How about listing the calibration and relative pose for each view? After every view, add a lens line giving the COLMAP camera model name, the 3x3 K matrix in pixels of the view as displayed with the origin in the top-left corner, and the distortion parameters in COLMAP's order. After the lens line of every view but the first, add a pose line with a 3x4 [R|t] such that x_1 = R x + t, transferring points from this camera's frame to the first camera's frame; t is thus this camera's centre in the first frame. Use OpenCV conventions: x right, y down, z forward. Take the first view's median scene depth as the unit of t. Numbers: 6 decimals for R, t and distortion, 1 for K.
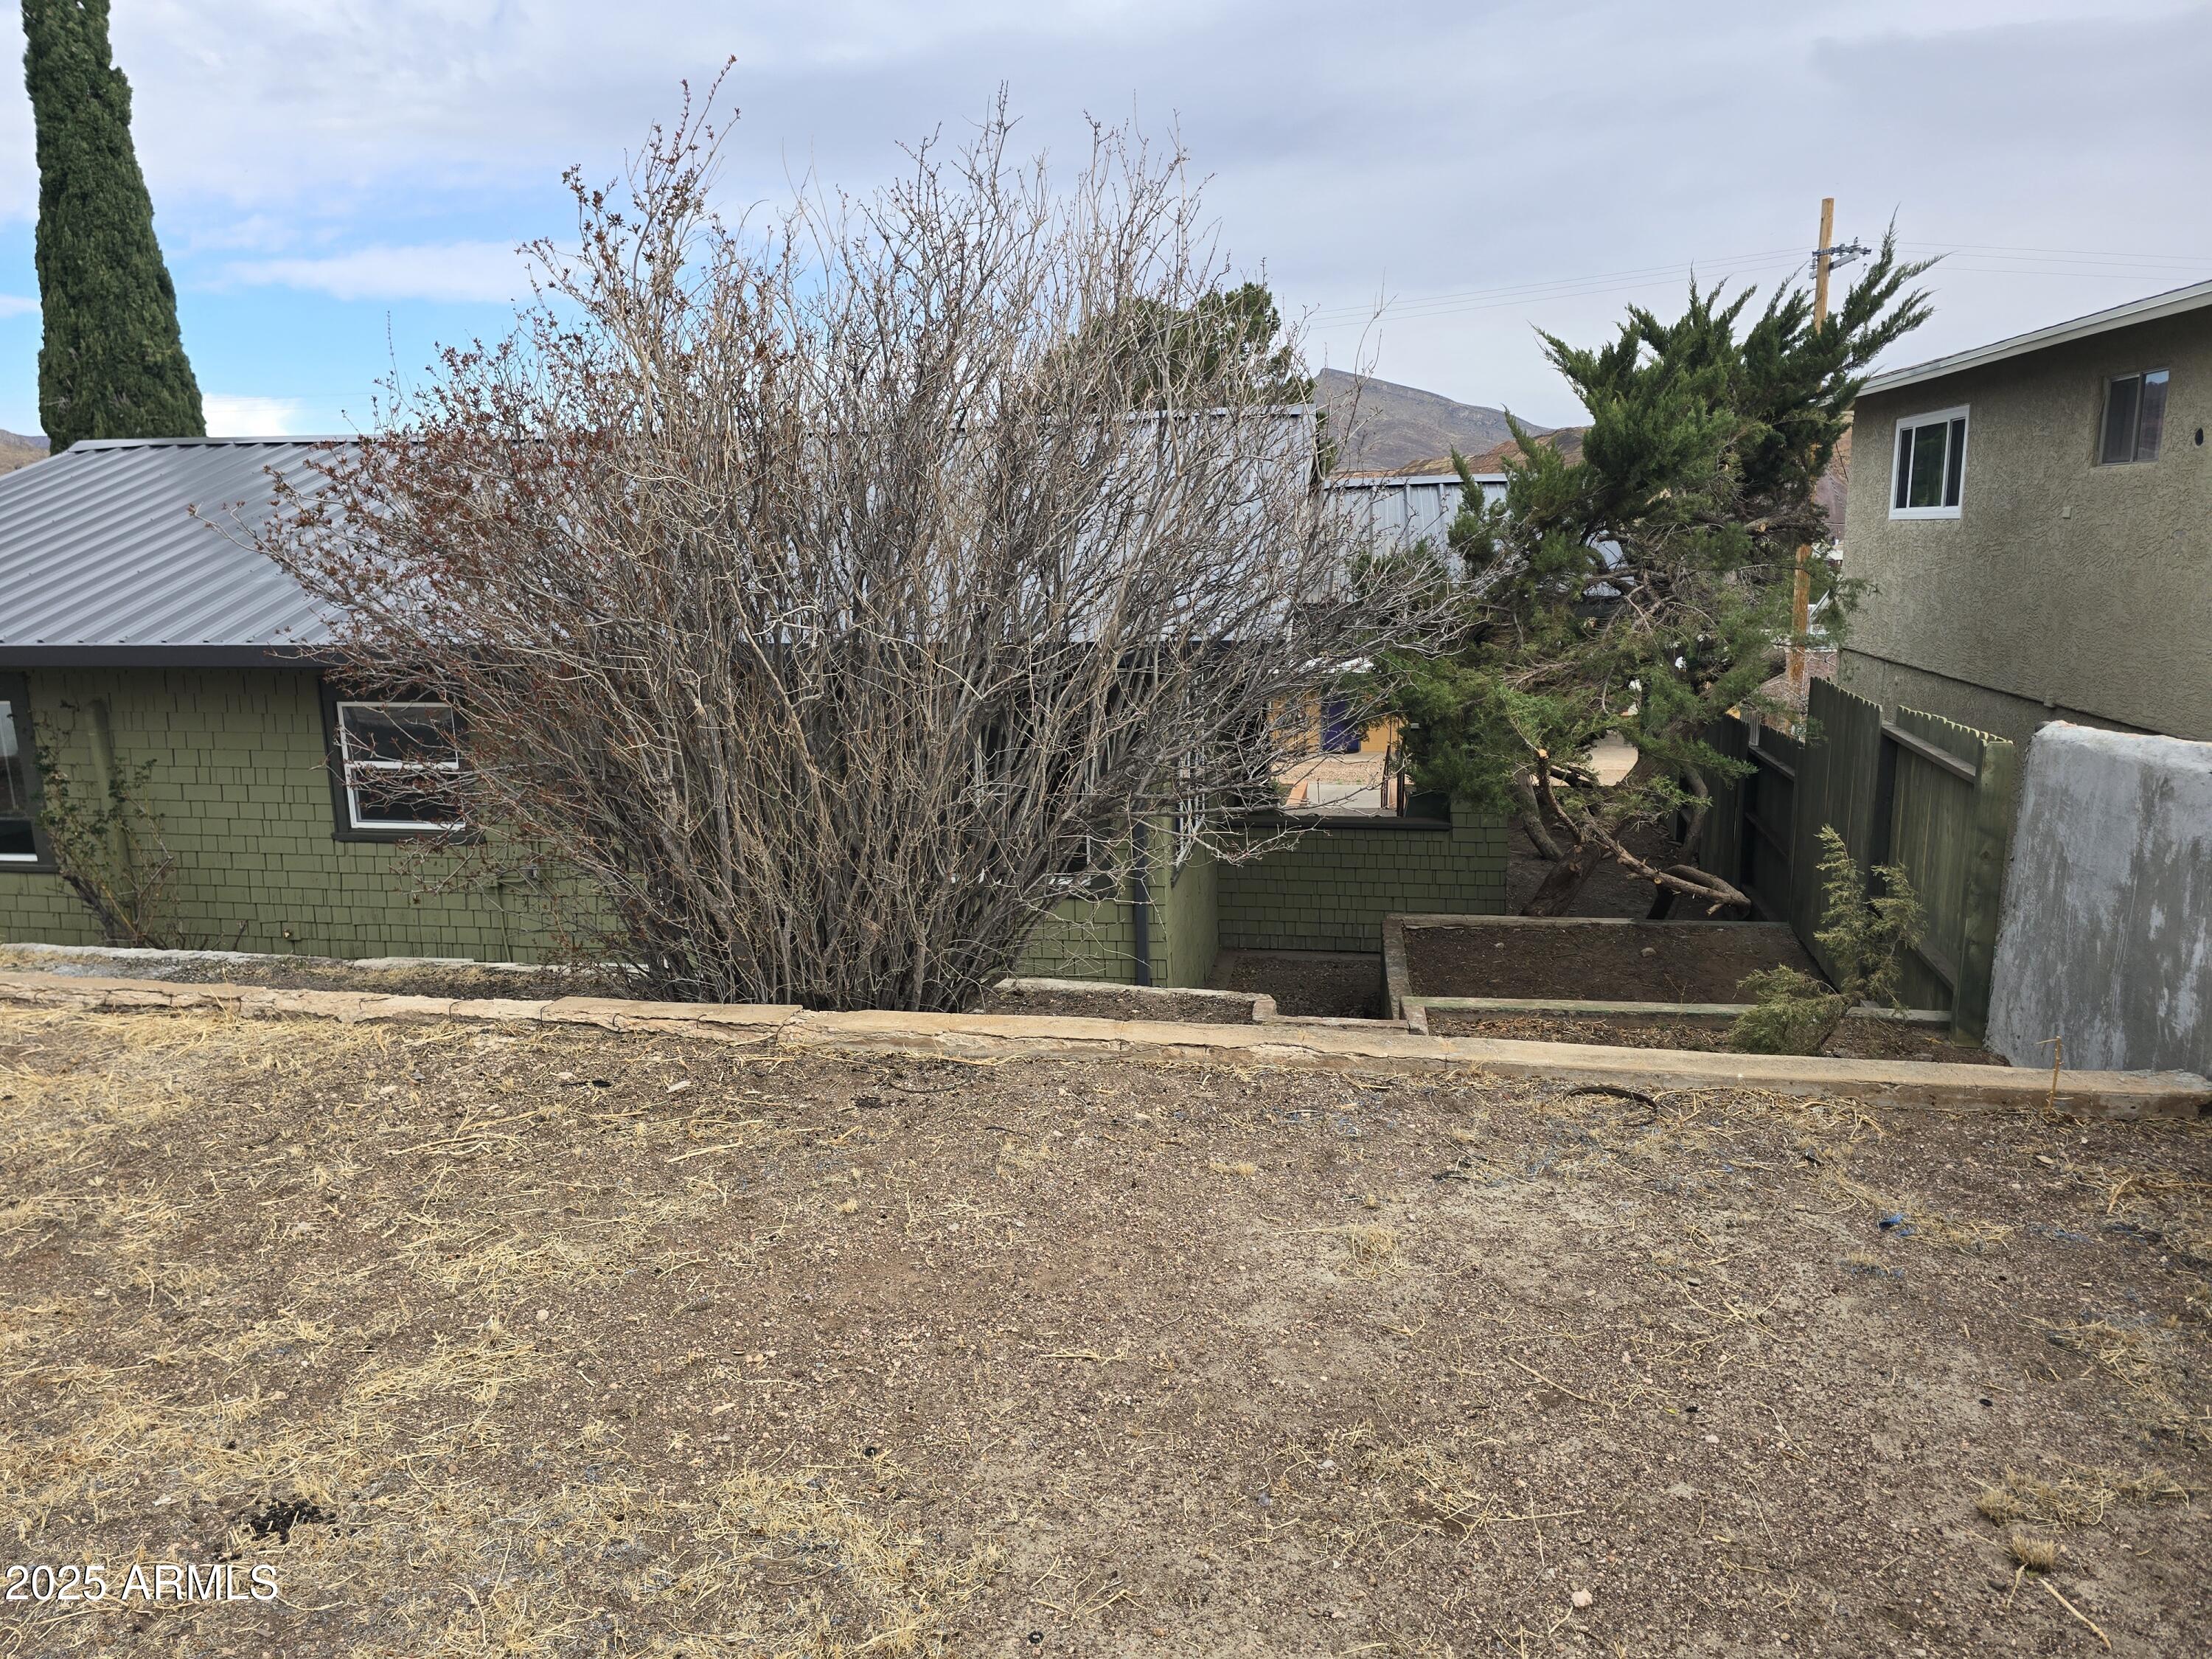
lens RADIAL K [[1480.5, 0, 1091.2], [0, 1480.5, 813.8], [0, 0, 1]] dist [0.080697, -0.075238]
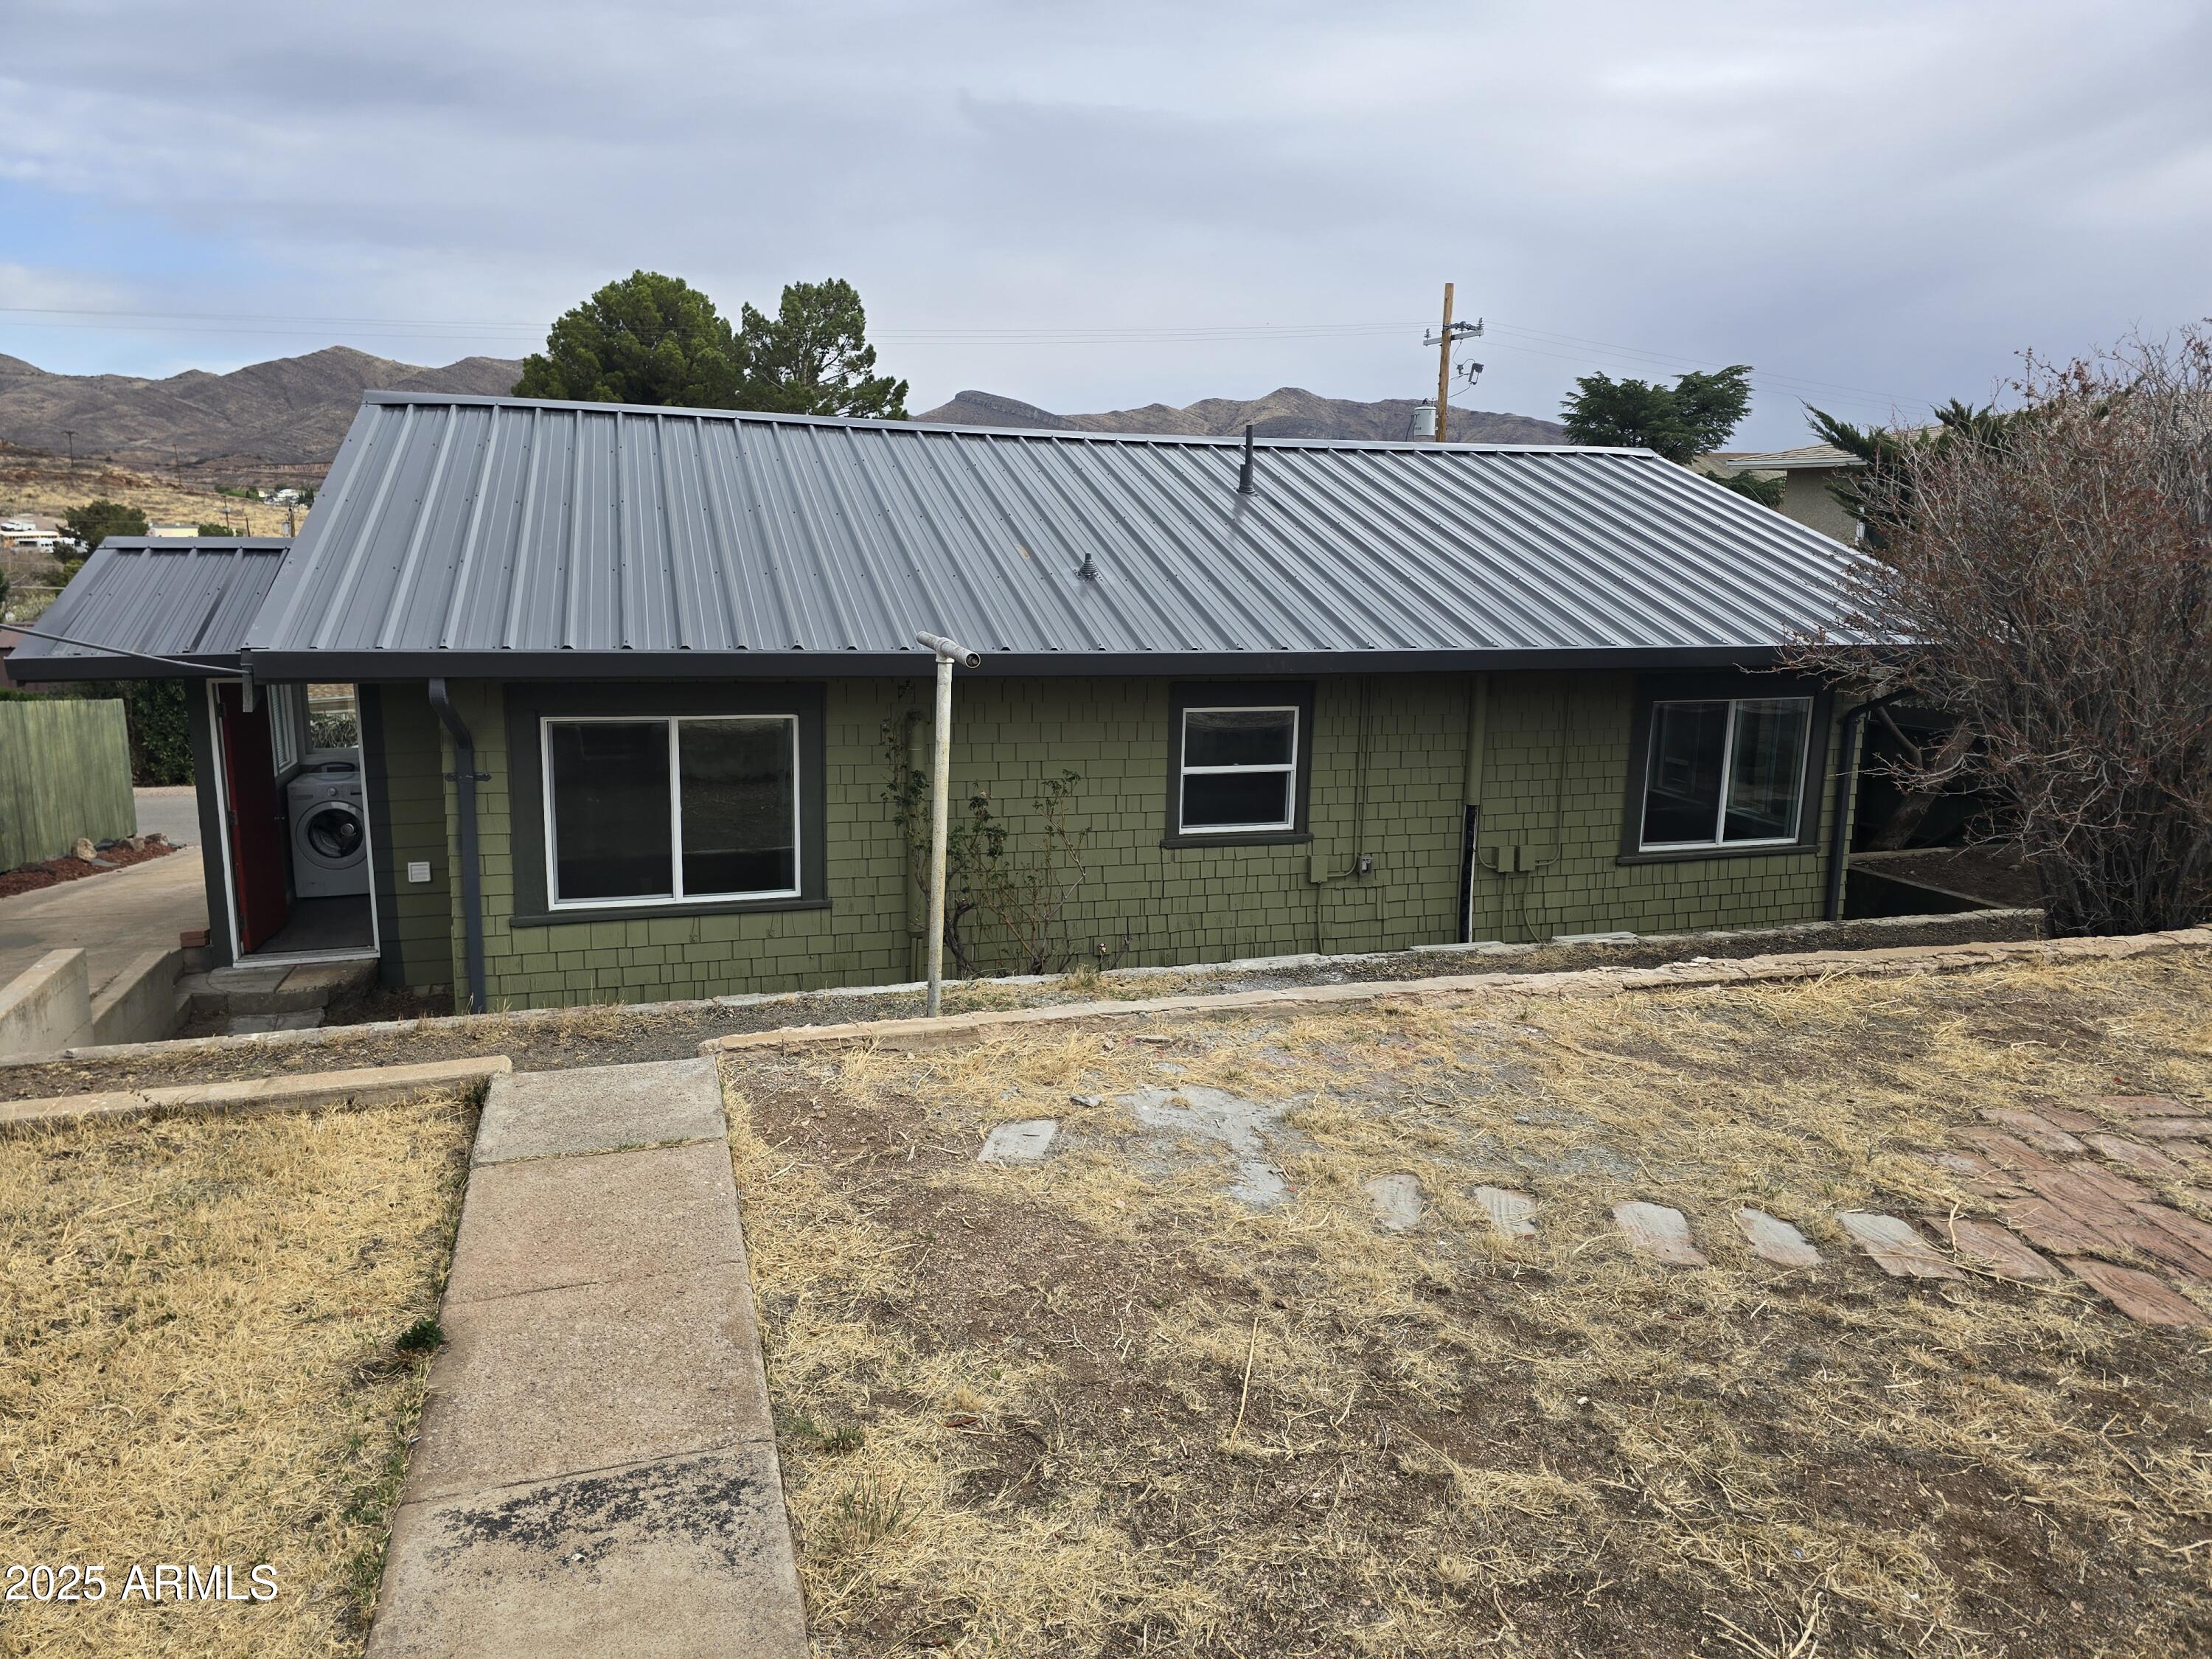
lens RADIAL K [[1480.5, 0, 1115.0], [0, 1480.5, 808.3], [0, 0, 1]] dist [0.080697, -0.075238]
pose [[0.874125, -0.051314, 0.482983, -1.856970], [0.050555, 0.998615, 0.014600, -0.044866], [-0.483063, 0.011655, 0.875508, 0.313849]]
